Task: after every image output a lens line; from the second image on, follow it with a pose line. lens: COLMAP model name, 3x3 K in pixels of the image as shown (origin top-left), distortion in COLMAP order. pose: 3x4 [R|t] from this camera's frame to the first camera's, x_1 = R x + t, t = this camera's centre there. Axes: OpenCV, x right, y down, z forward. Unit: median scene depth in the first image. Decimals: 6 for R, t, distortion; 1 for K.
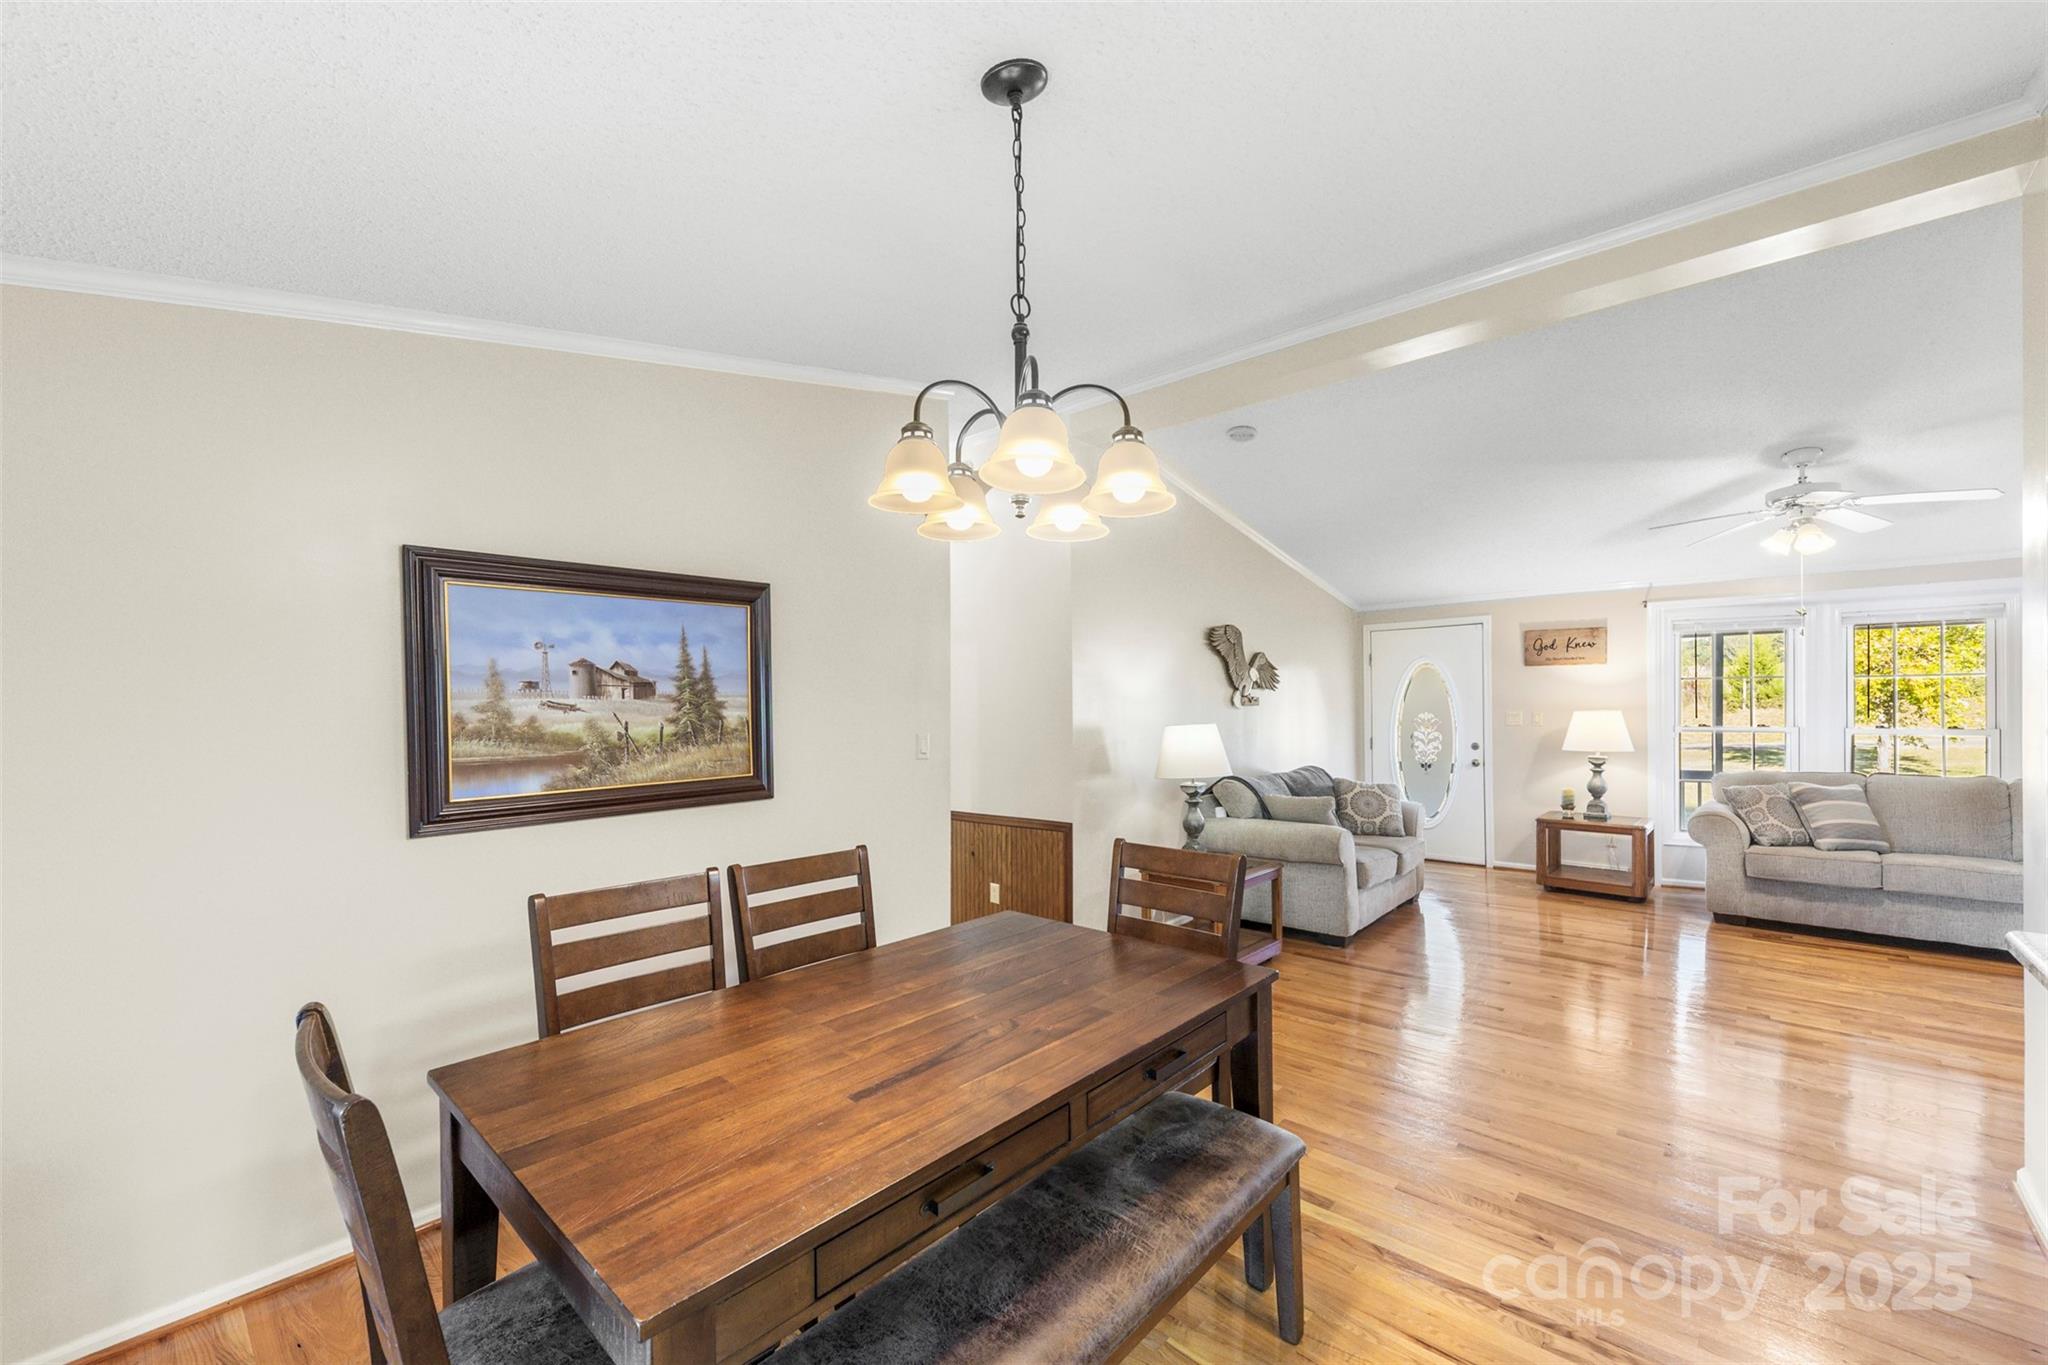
lens RADIAL K [[816.0, 0, 1015.6], [0, 816.0, 705.9], [0, 0, 1]] dist [-0.001028, -0.000158]
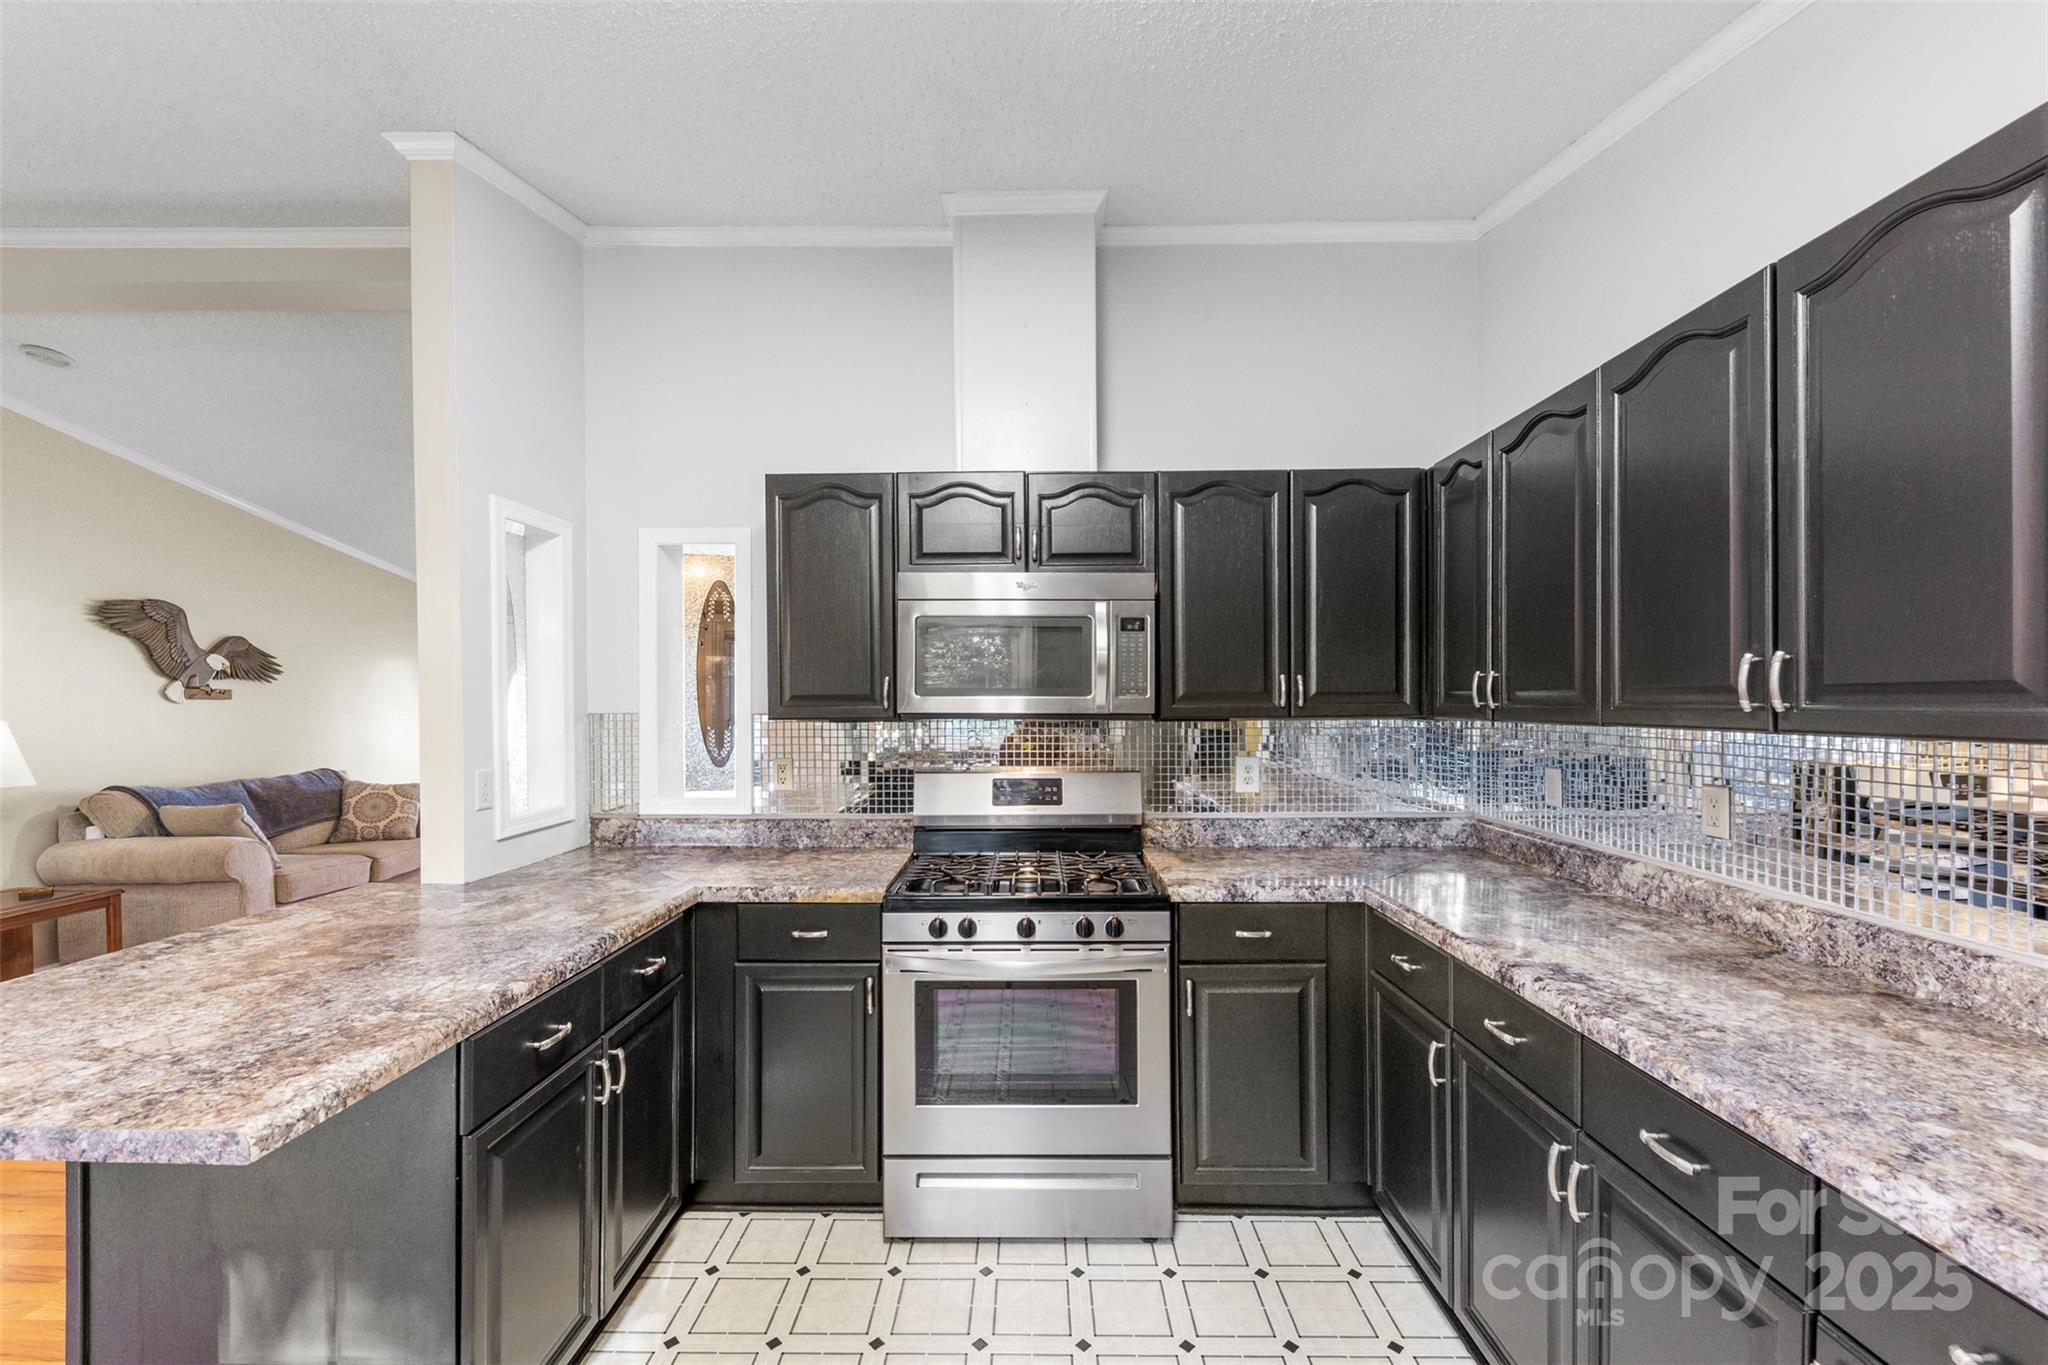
lens RADIAL K [[828.2, 0, 1028.8], [0, 828.2, 702.8], [0, 0, 1]] dist [0.000220, -0.000216]
pose [[0.742920, 0.007356, 0.669339, 0.674312], [-0.007114, 0.999970, -0.003095, -0.000465], [-0.669342, -0.002462, 0.742950, -0.366840]]
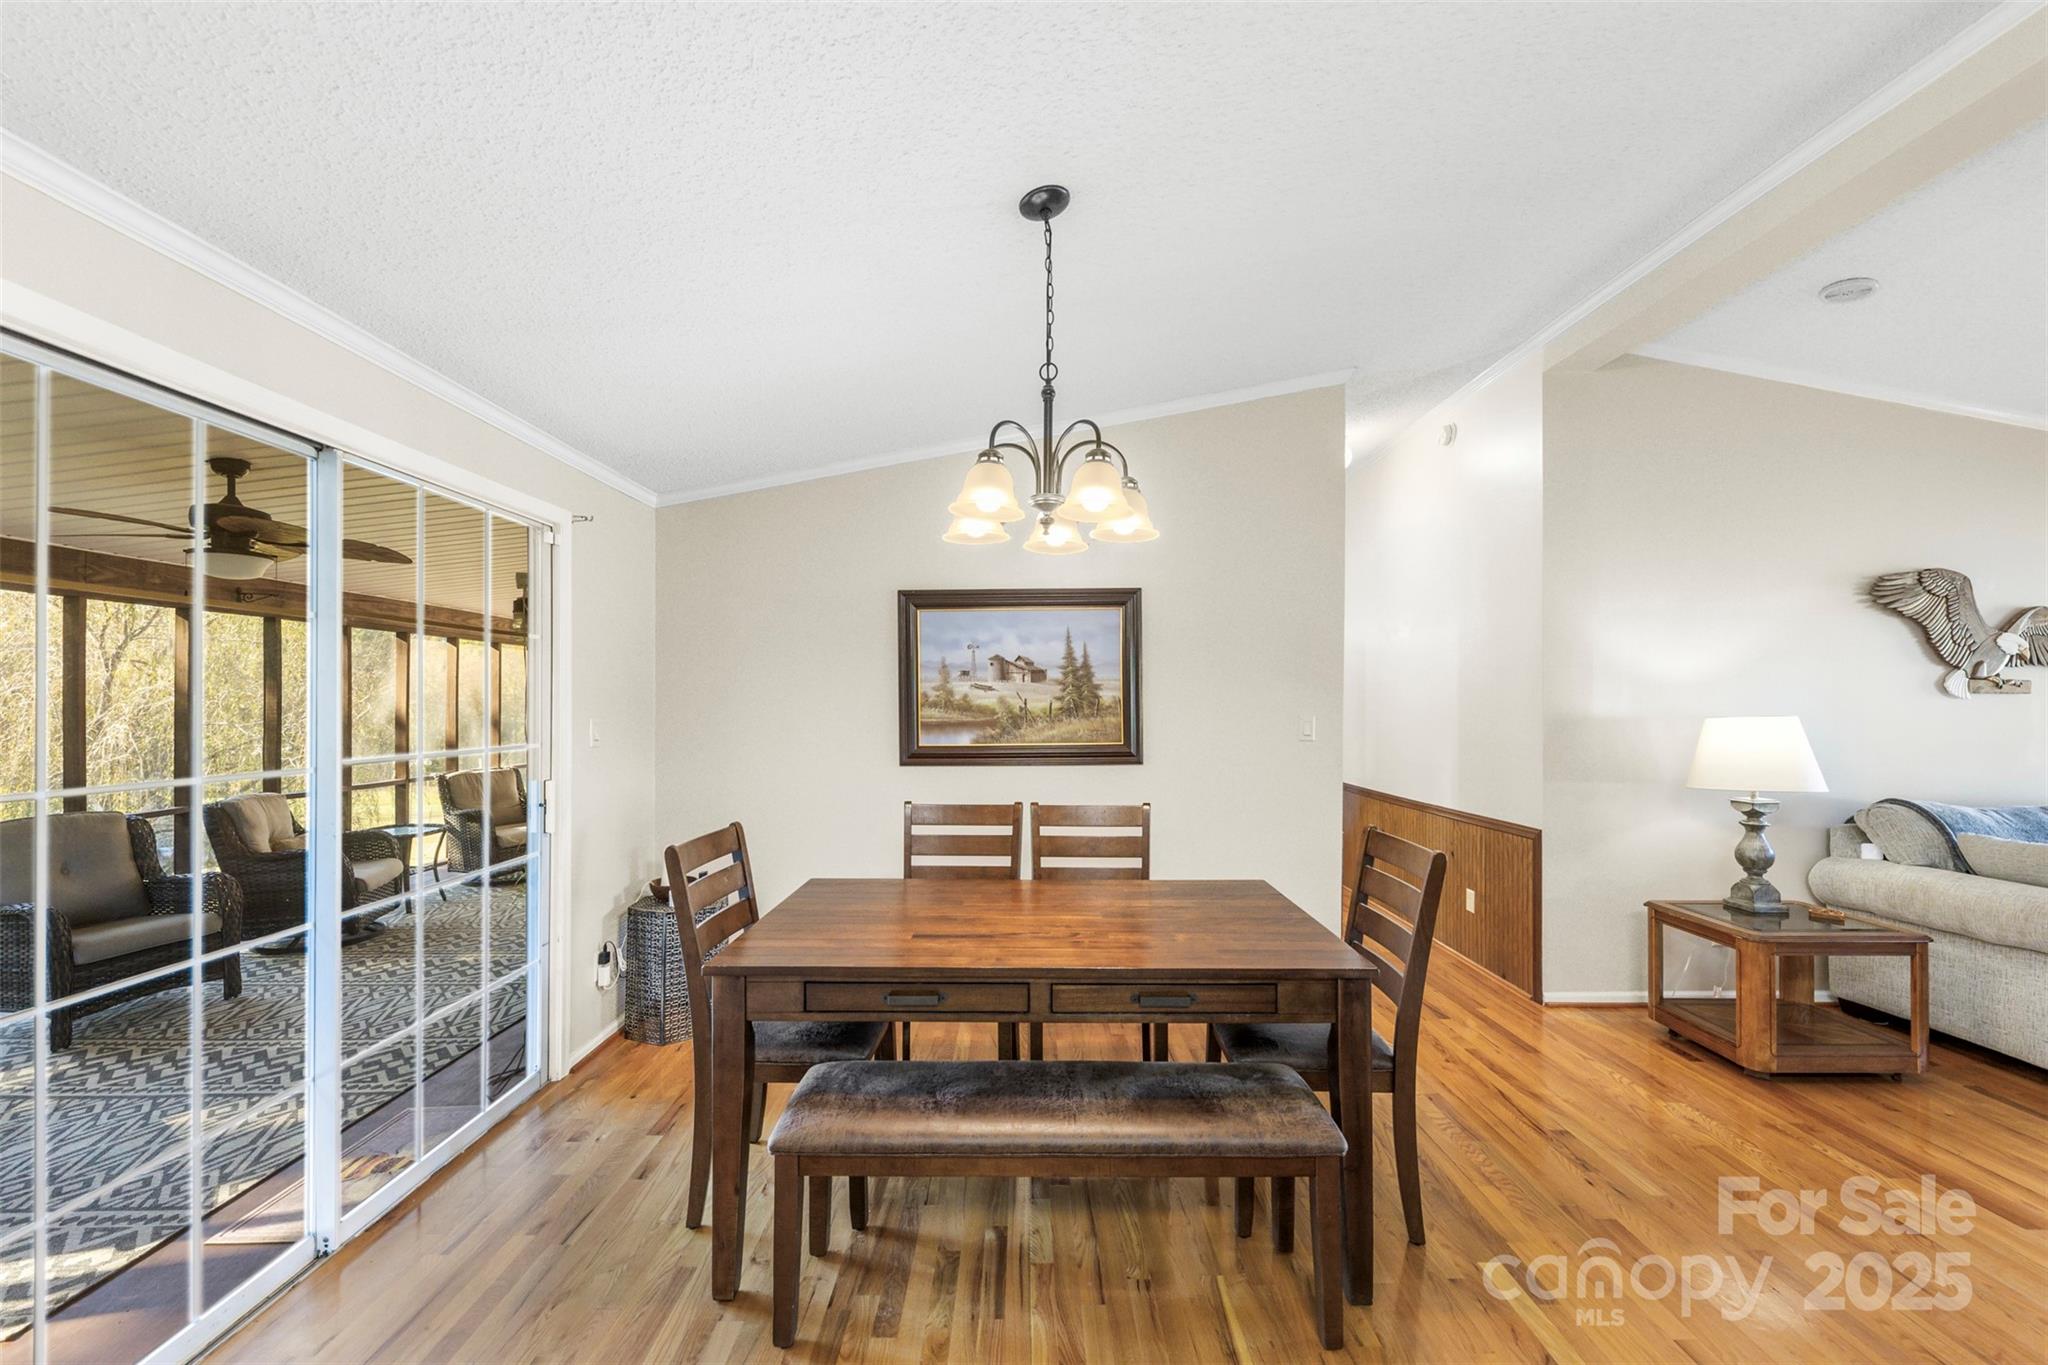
lens RADIAL K [[815.4, 0, 1024.7], [0, 815.4, 694.7], [0, 0, 1]] dist [0.001355, -0.000672]
pose [[0.668617, 0.004451, -0.743593, 0.495350], [-0.007139, 0.999974, -0.000433, 0.011747], [0.743572, 0.005598, 0.668632, 0.057900]]
